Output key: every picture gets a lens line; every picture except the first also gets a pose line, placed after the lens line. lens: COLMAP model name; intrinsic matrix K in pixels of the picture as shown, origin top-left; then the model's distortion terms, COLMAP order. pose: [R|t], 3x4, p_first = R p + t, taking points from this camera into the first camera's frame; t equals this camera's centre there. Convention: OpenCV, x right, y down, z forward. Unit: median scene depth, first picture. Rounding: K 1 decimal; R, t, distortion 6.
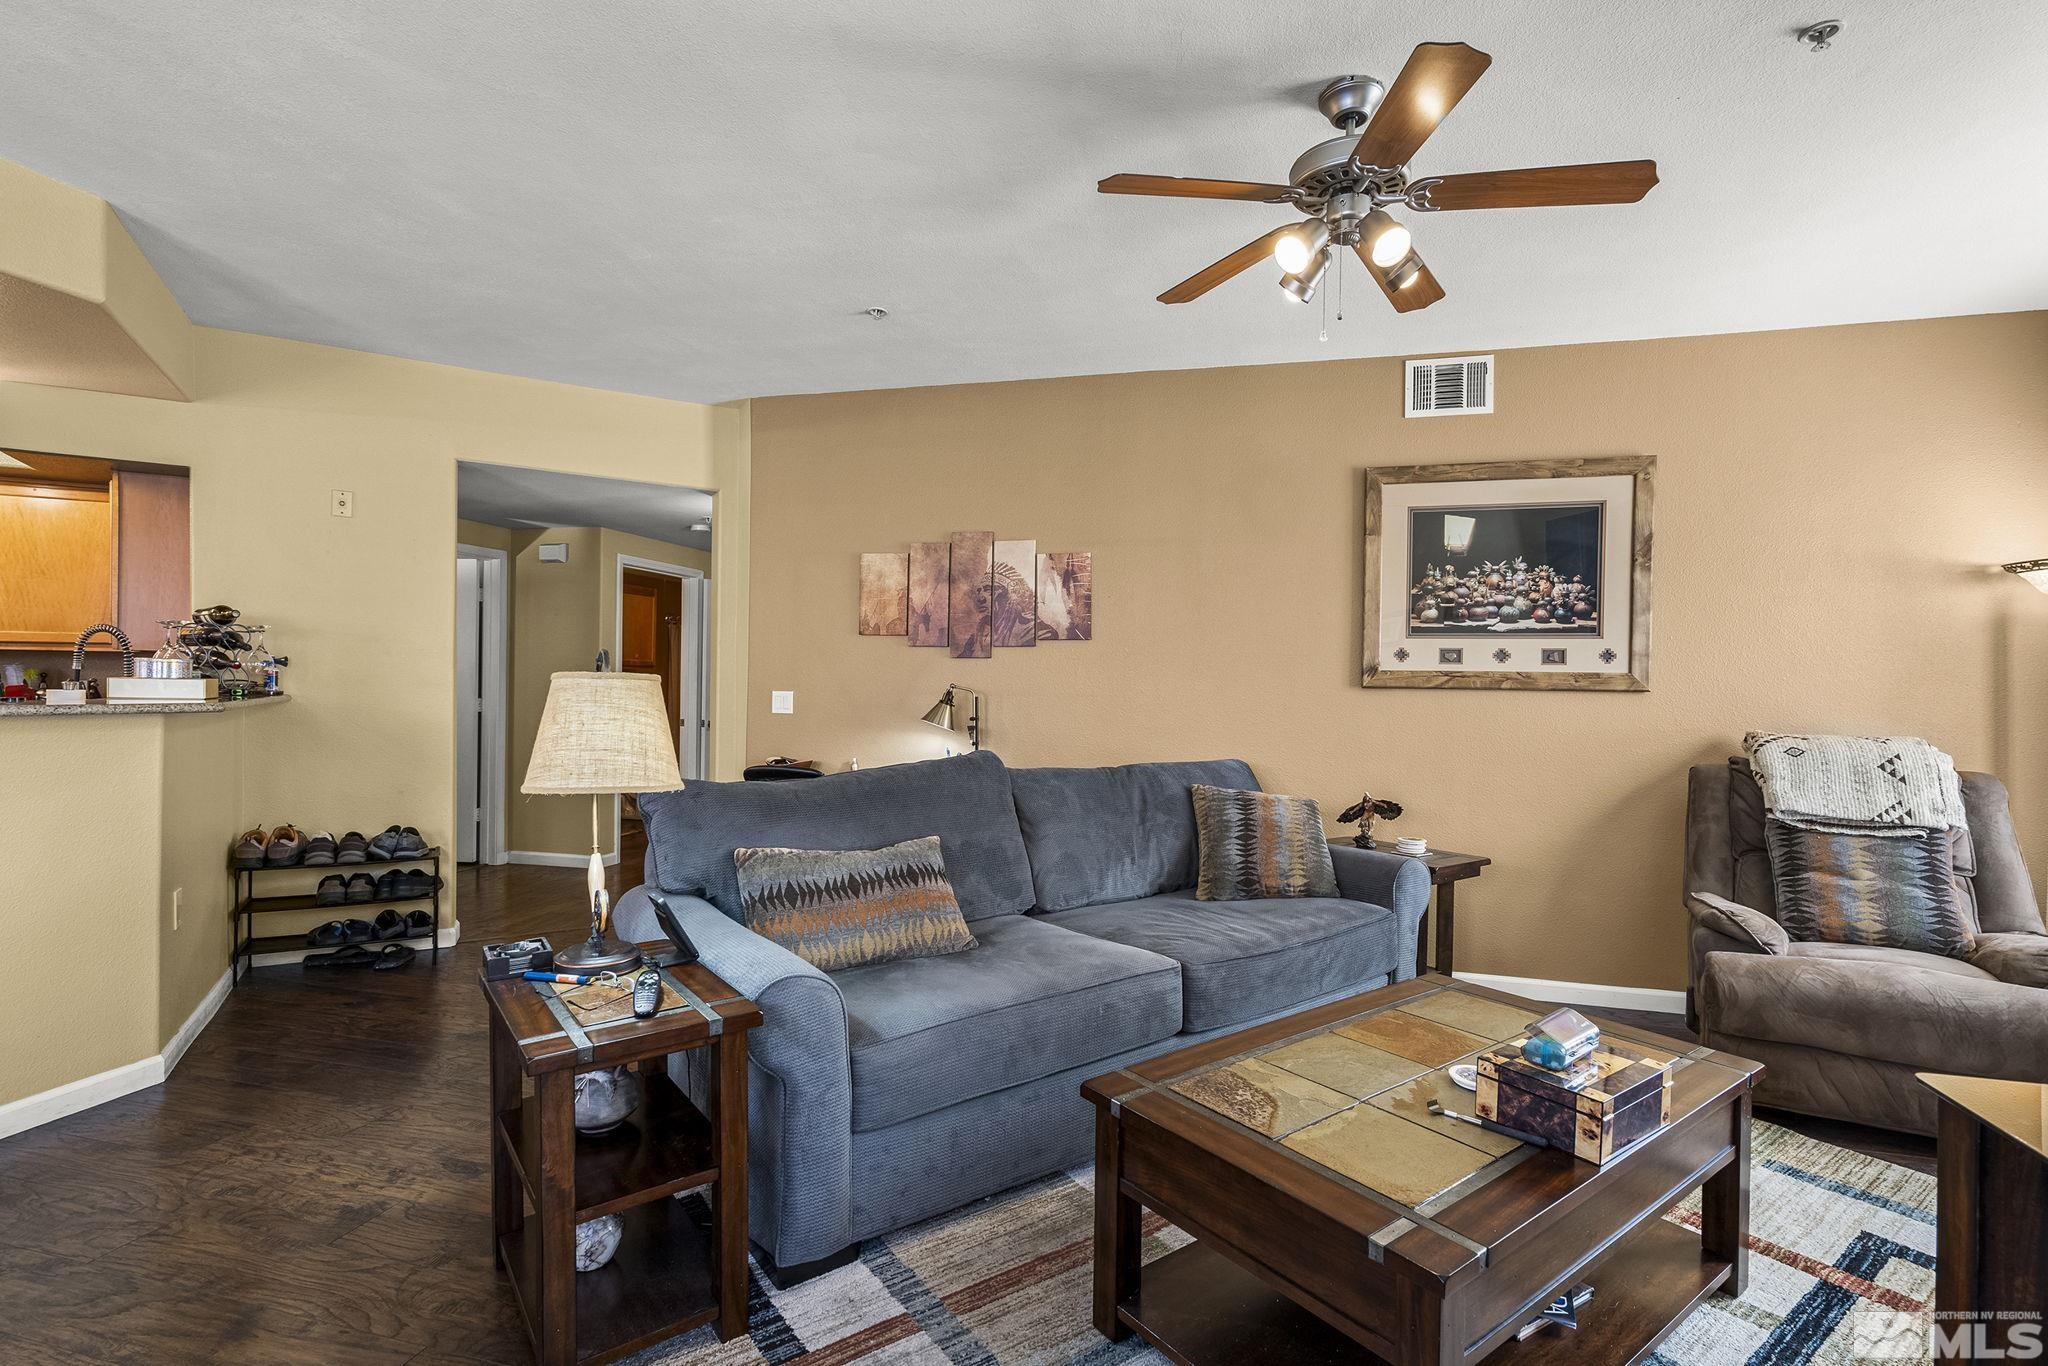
lens RADIAL K [[984.6, 0, 1006.1], [0, 984.6, 678.7], [0, 0, 1]] dist [0.000996, -0.001056]
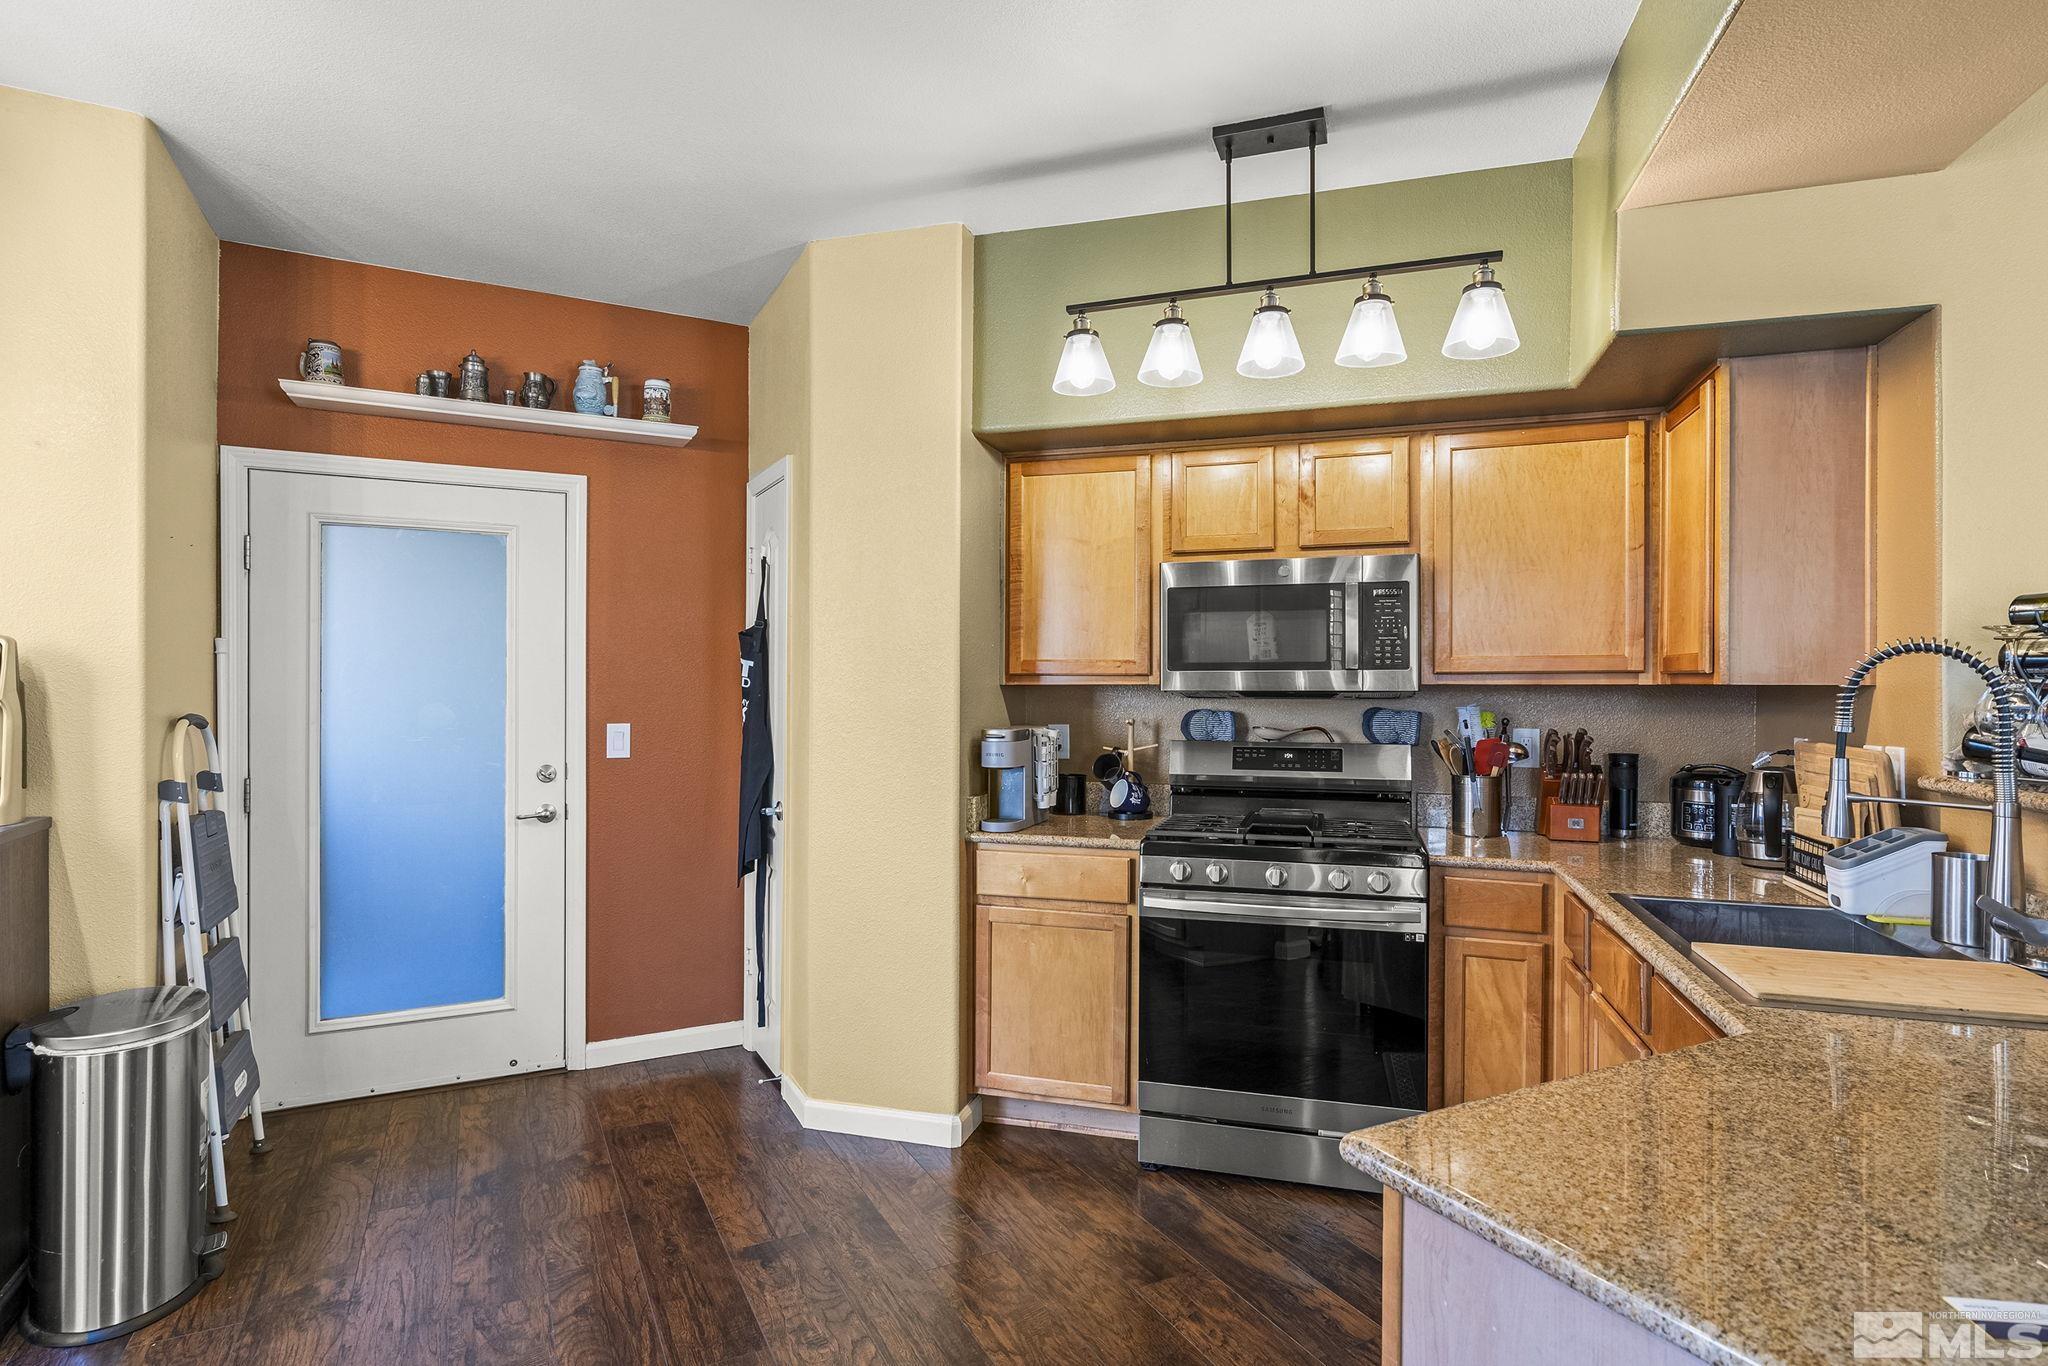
lens RADIAL K [[1033.9, 0, 1023.6], [0, 1033.9, 688.2], [0, 0, 1]] dist [-0.003342, 0.002113]
pose [[0.686036, -0.008414, -0.727519, -0.700639], [0.007574, 0.999962, -0.004423, -0.025655], [0.727528, -0.002476, 0.686074, 0.296858]]
